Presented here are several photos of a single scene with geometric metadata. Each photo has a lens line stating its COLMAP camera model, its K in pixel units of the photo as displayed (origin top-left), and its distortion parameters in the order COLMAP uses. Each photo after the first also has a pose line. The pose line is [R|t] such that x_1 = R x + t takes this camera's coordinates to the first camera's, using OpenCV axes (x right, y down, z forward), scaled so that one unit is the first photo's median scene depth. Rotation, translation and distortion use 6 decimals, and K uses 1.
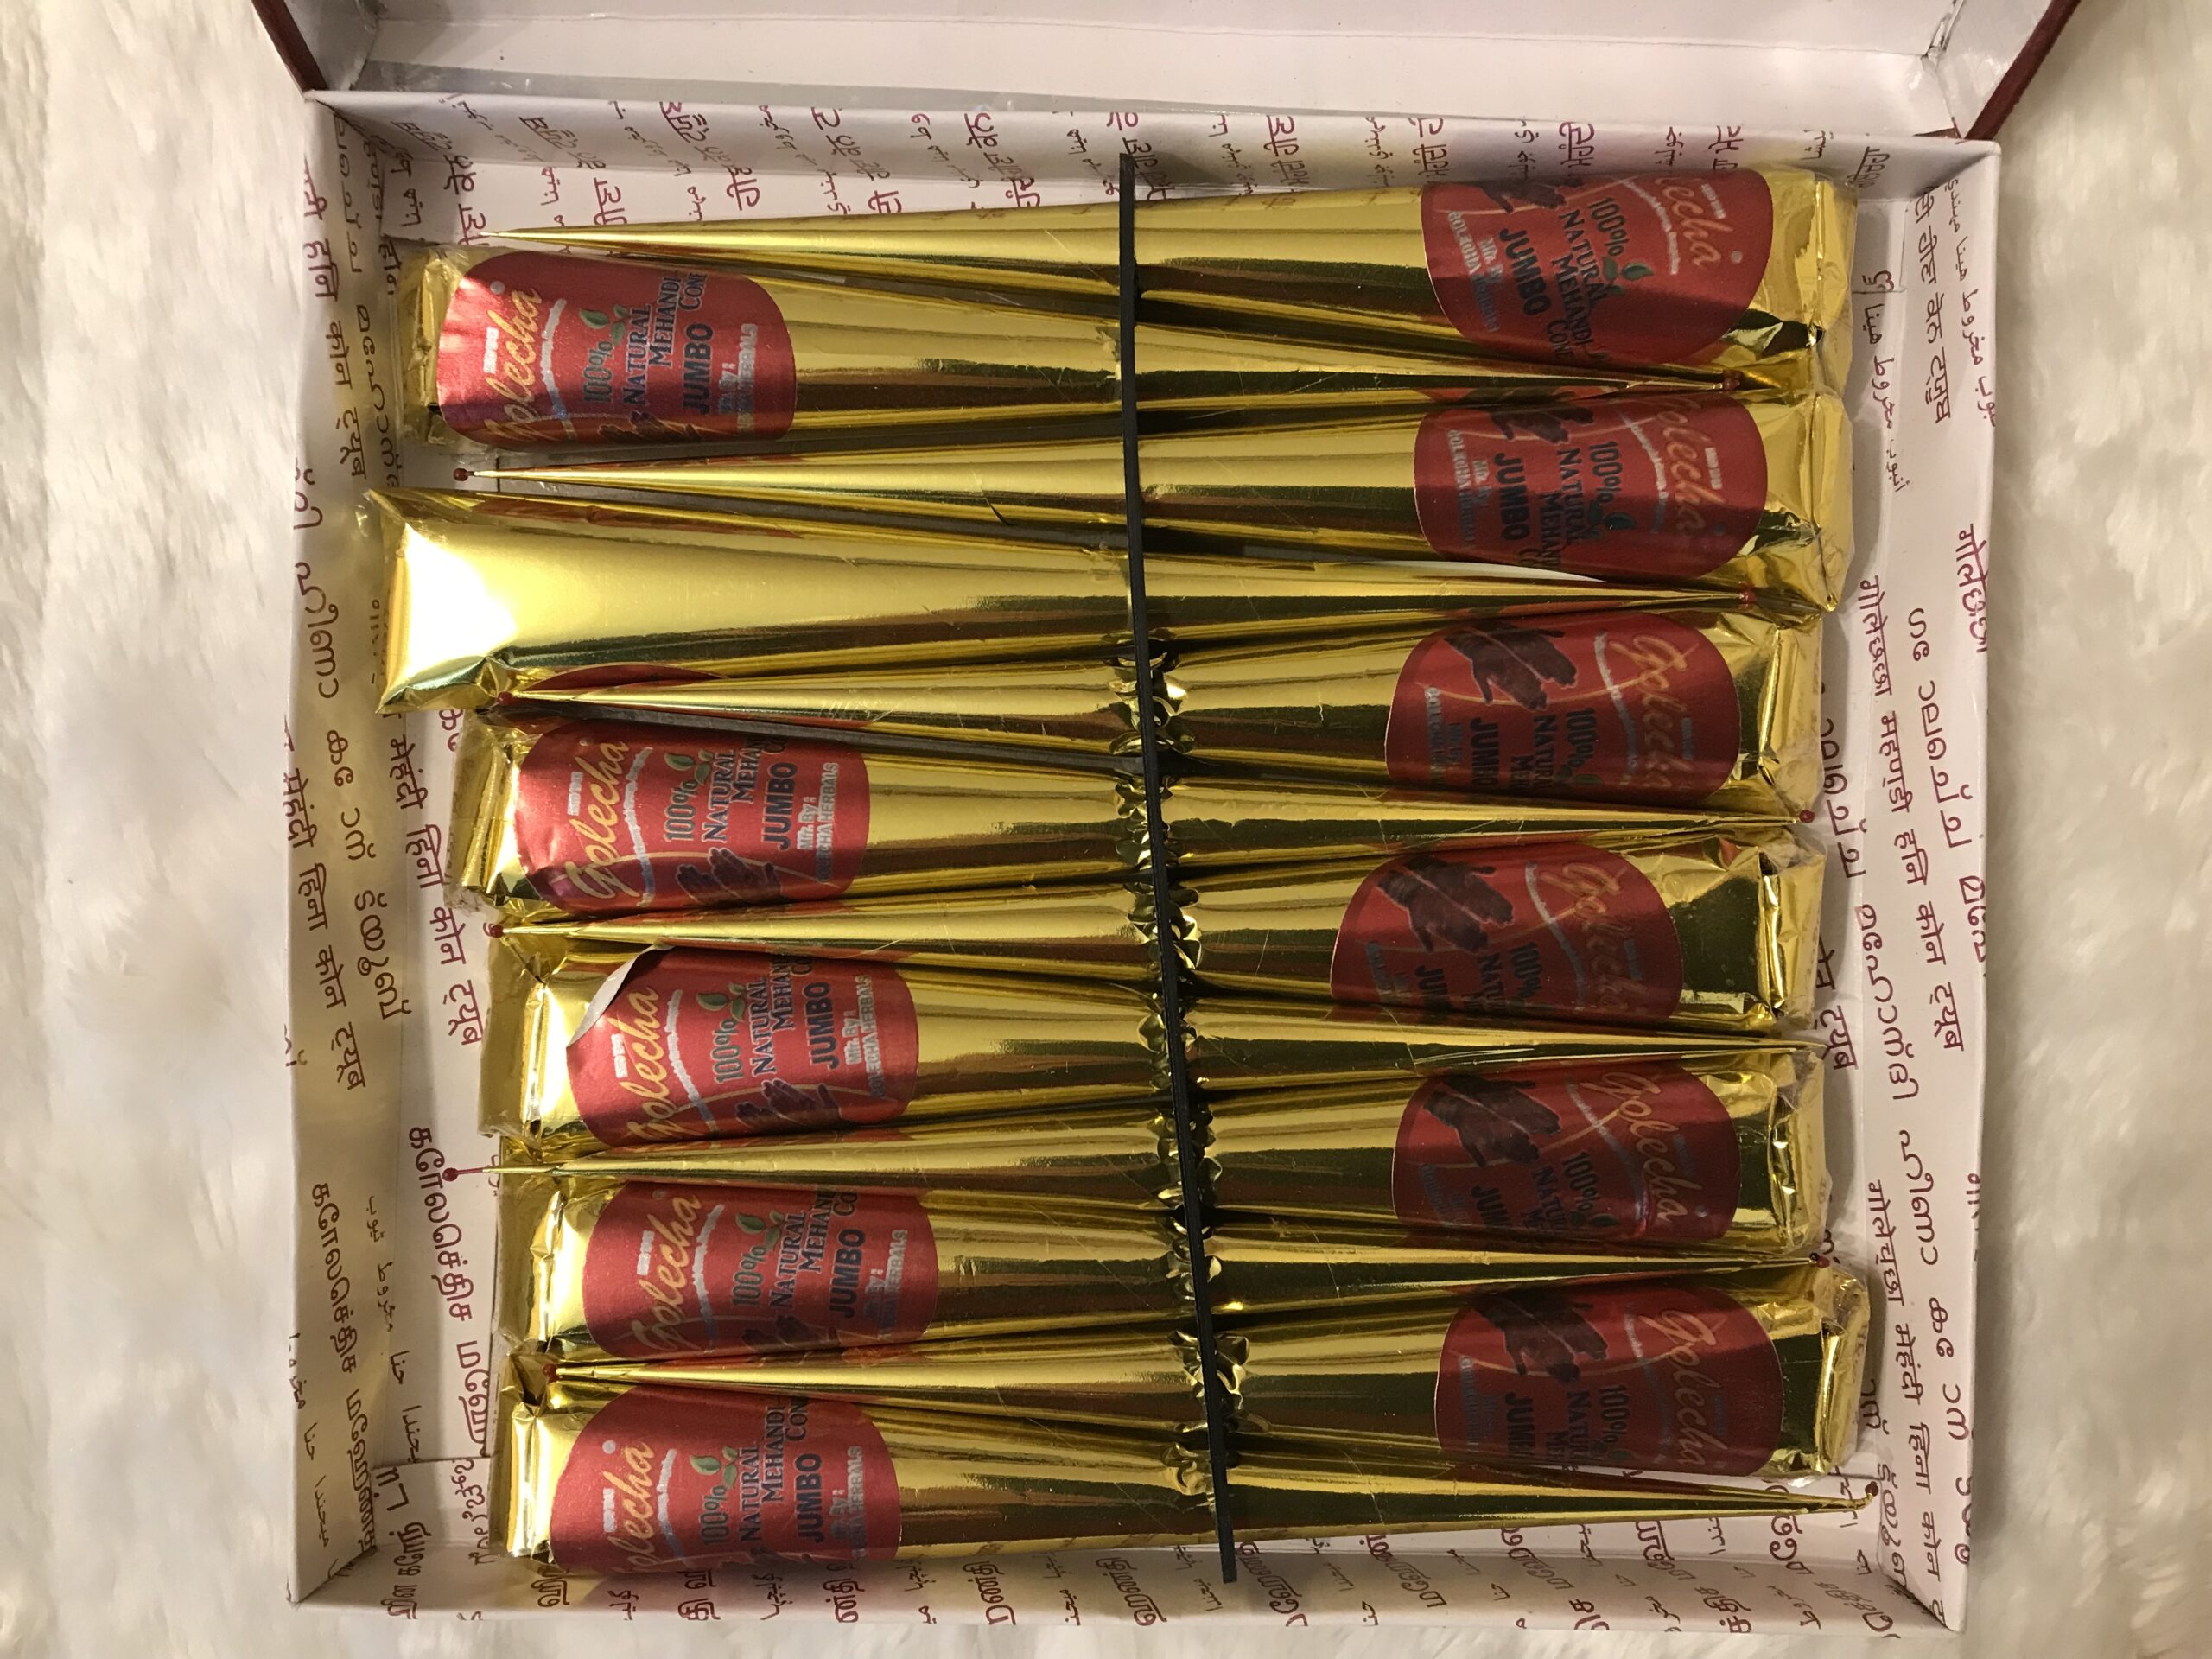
lens RADIAL K [[1776.5, 0, 1106.0], [0, 1776.5, 829.5], [0, 0, 1]] dist [0.009194, -0.008418]
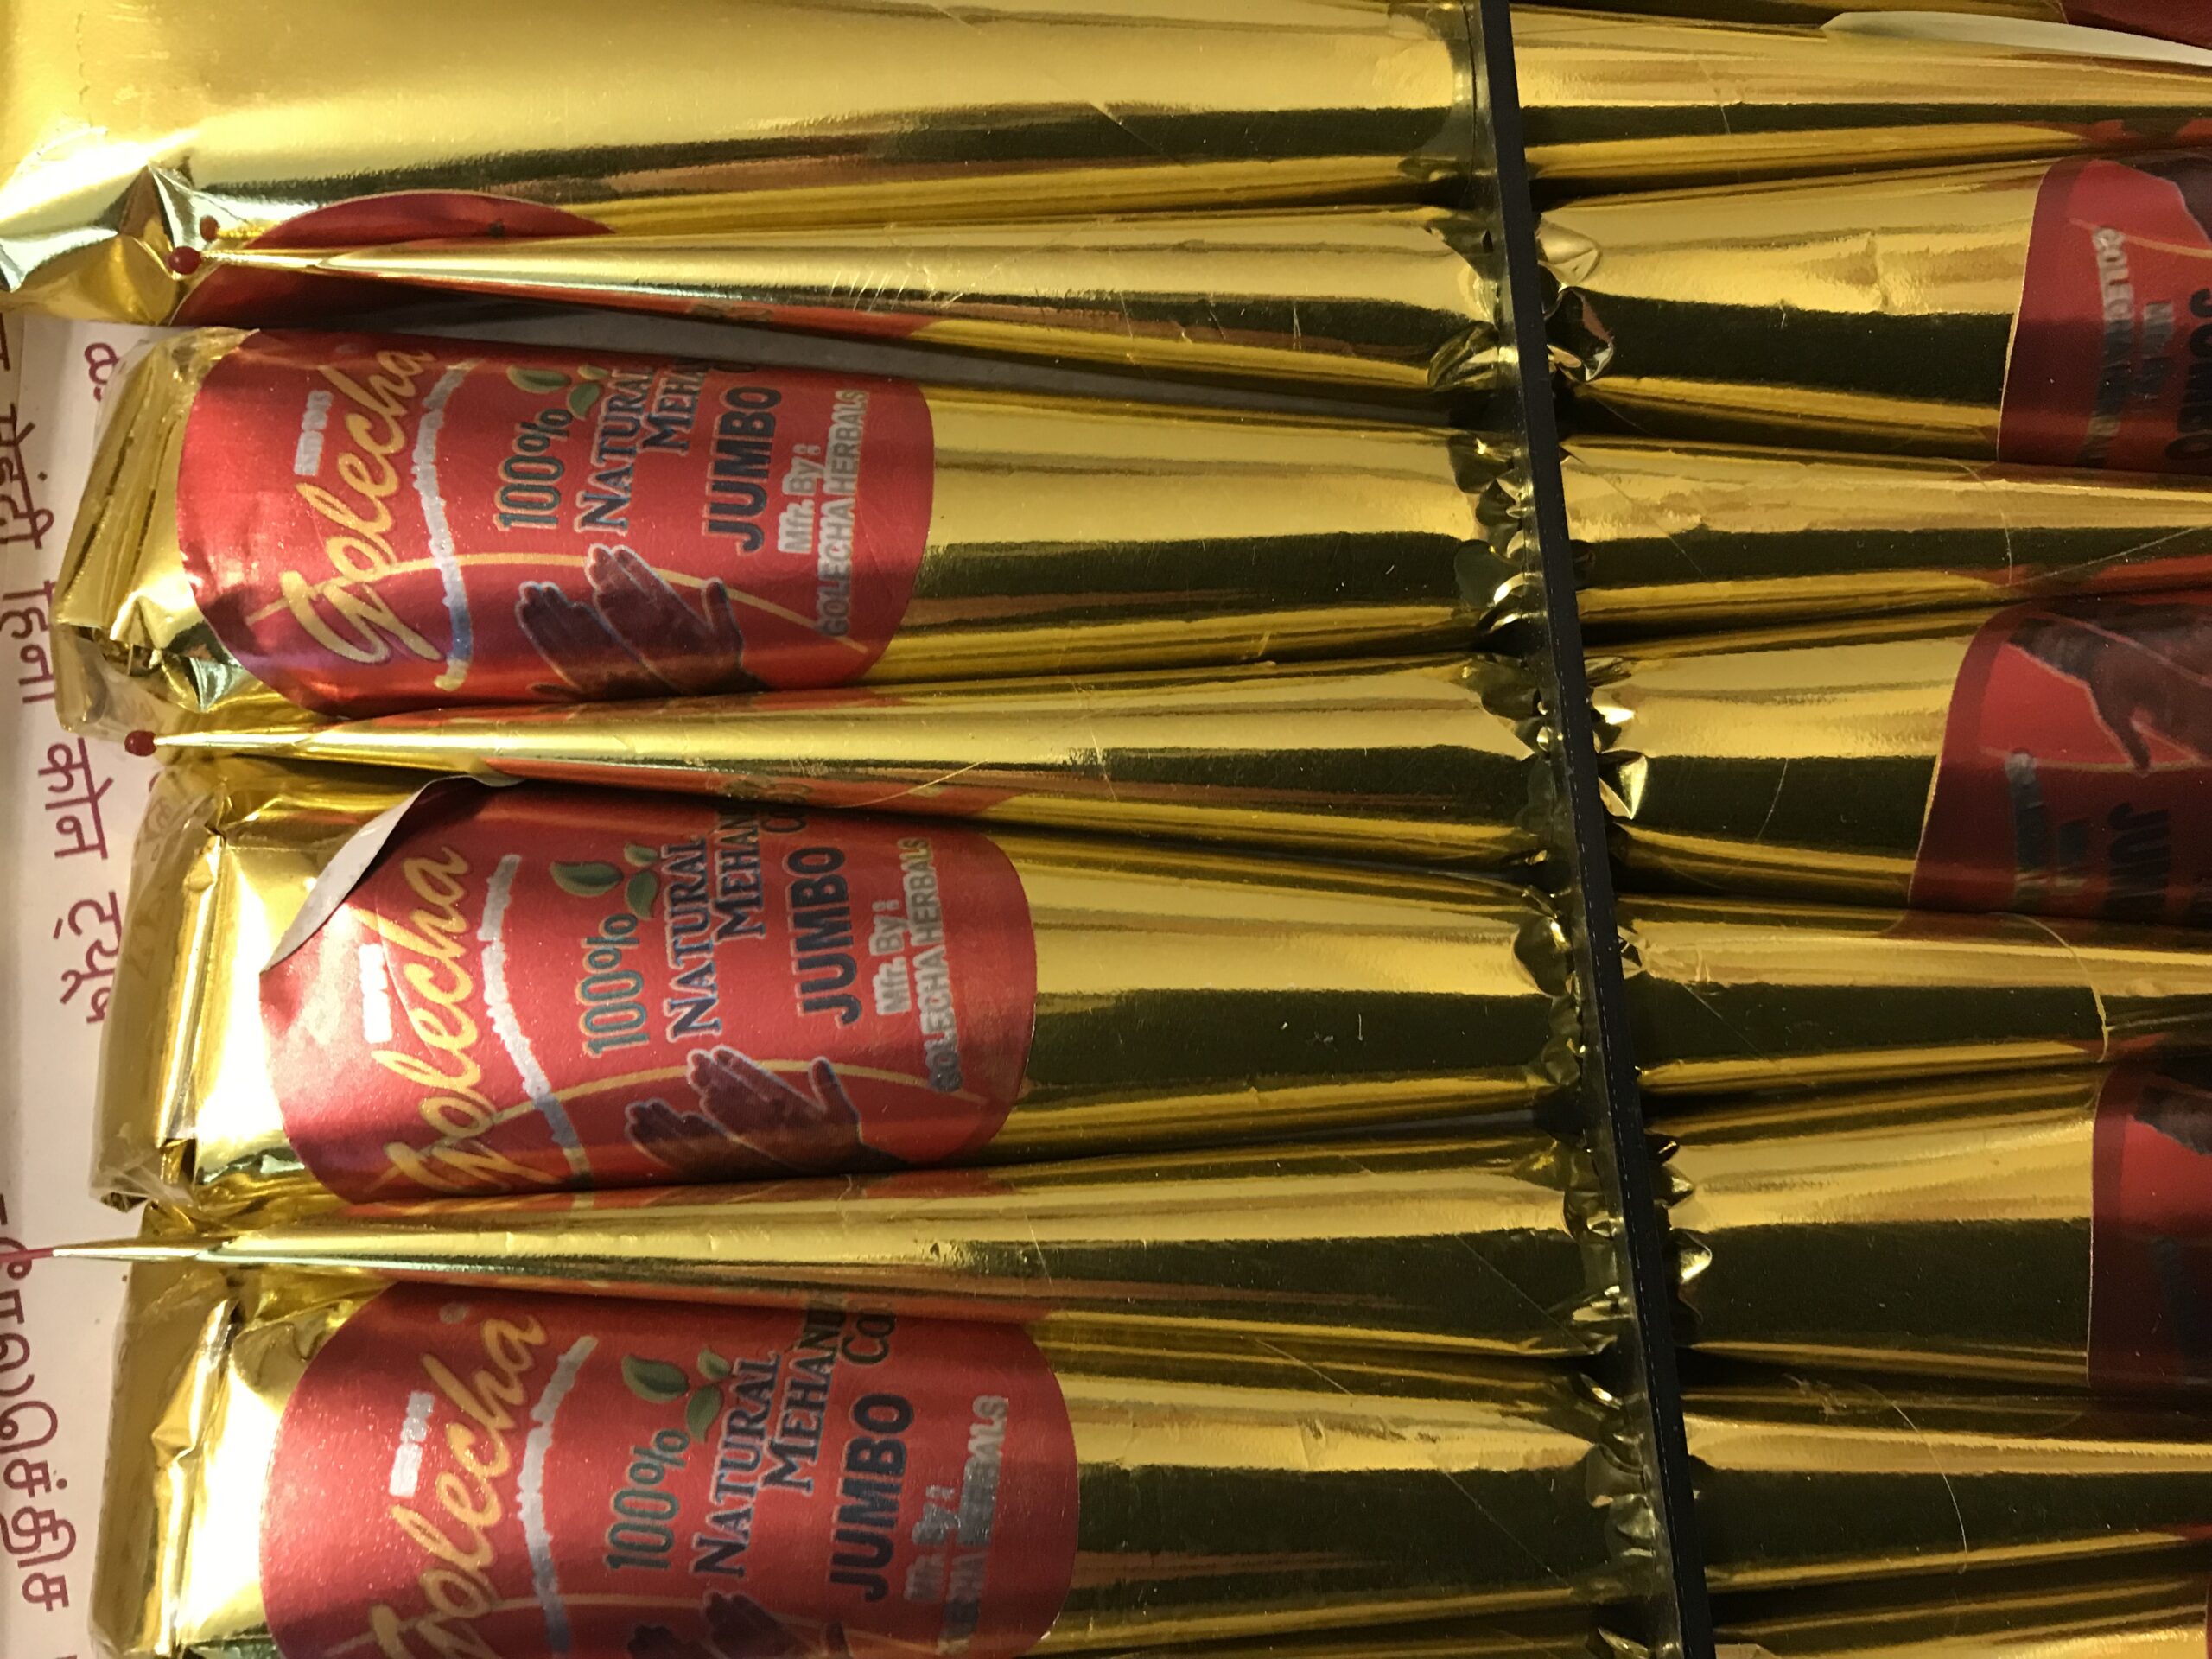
lens RADIAL K [[1884.4, 0, 1106.0], [0, 1884.4, 829.5], [0, 0, 1]] dist [-0.057020, 0.076873]
pose [[0.999988, 0.000677, 0.004901, -0.089363], [0.000020, 0.990029, -0.140864, 0.150713], [-0.004947, 0.140863, 0.990017, 0.515309]]
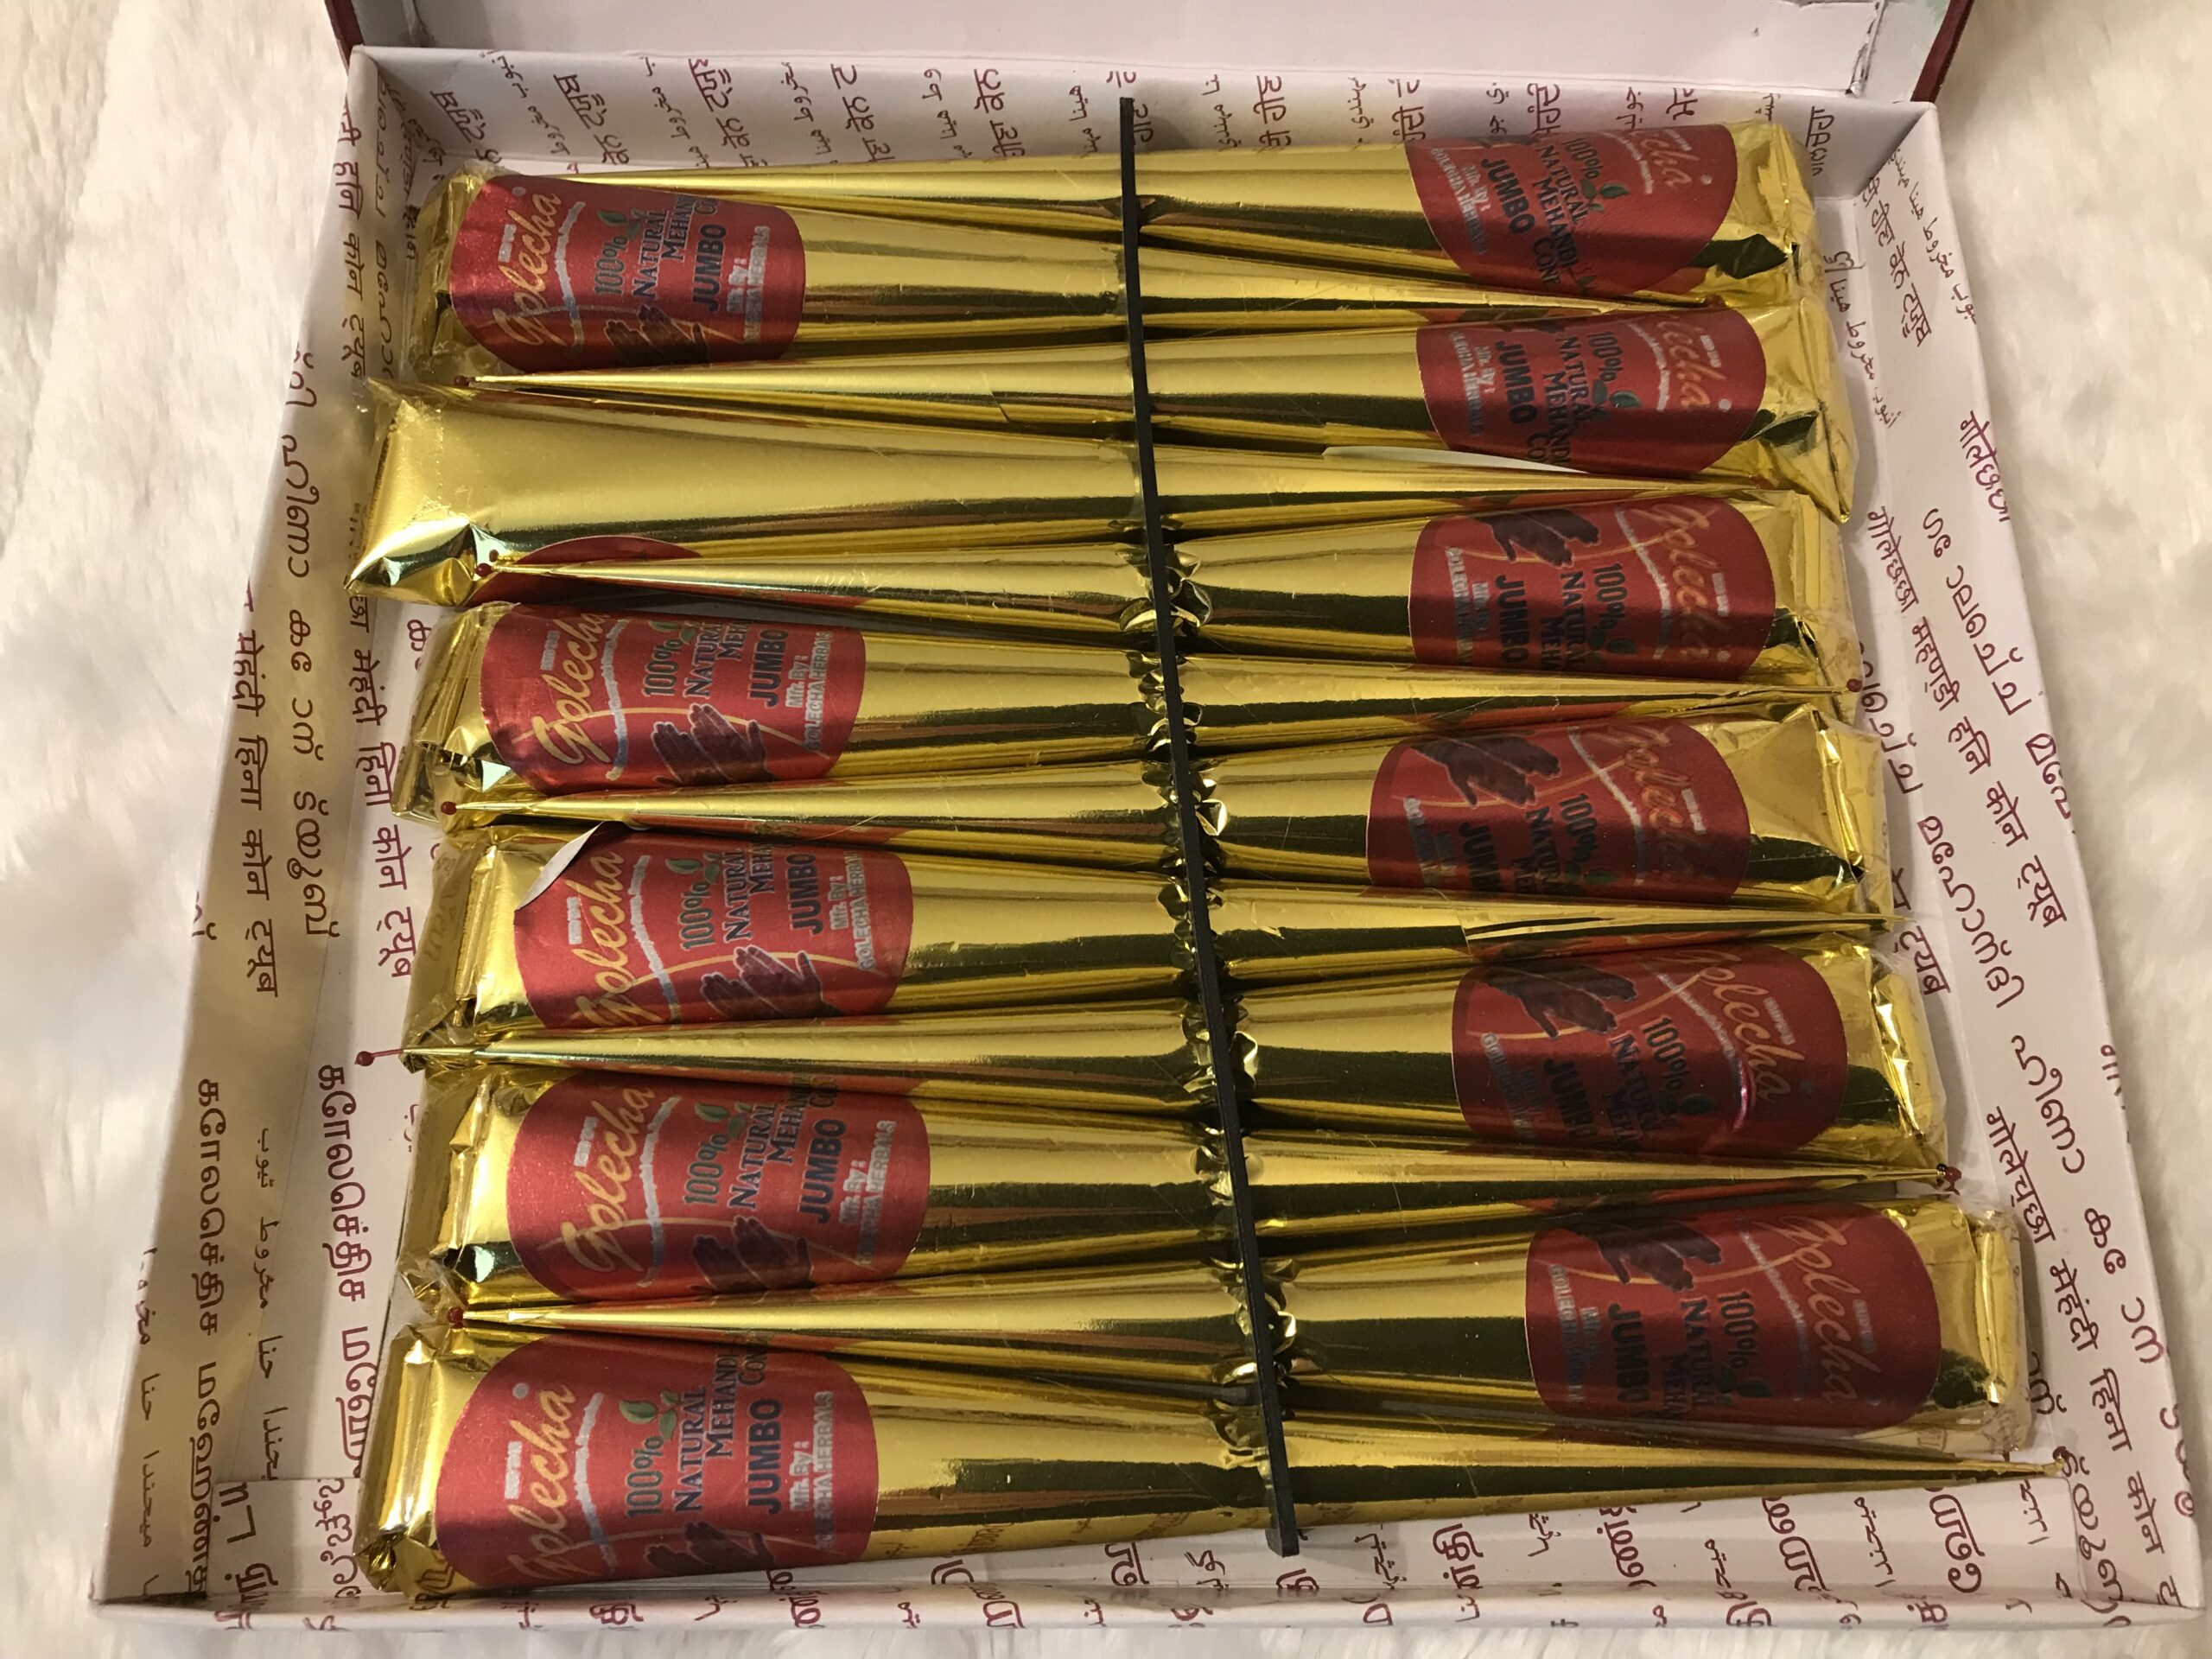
lens RADIAL K [[1782.8, 0, 1106.0], [0, 1782.8, 829.5], [0, 0, 1]] dist [0.002542, 0.010676]
pose [[0.999624, -0.007827, 0.026291, -0.031298], [0.016251, 0.941108, -0.337715, 0.383366], [-0.022100, 0.338015, 0.940881, 0.140015]]
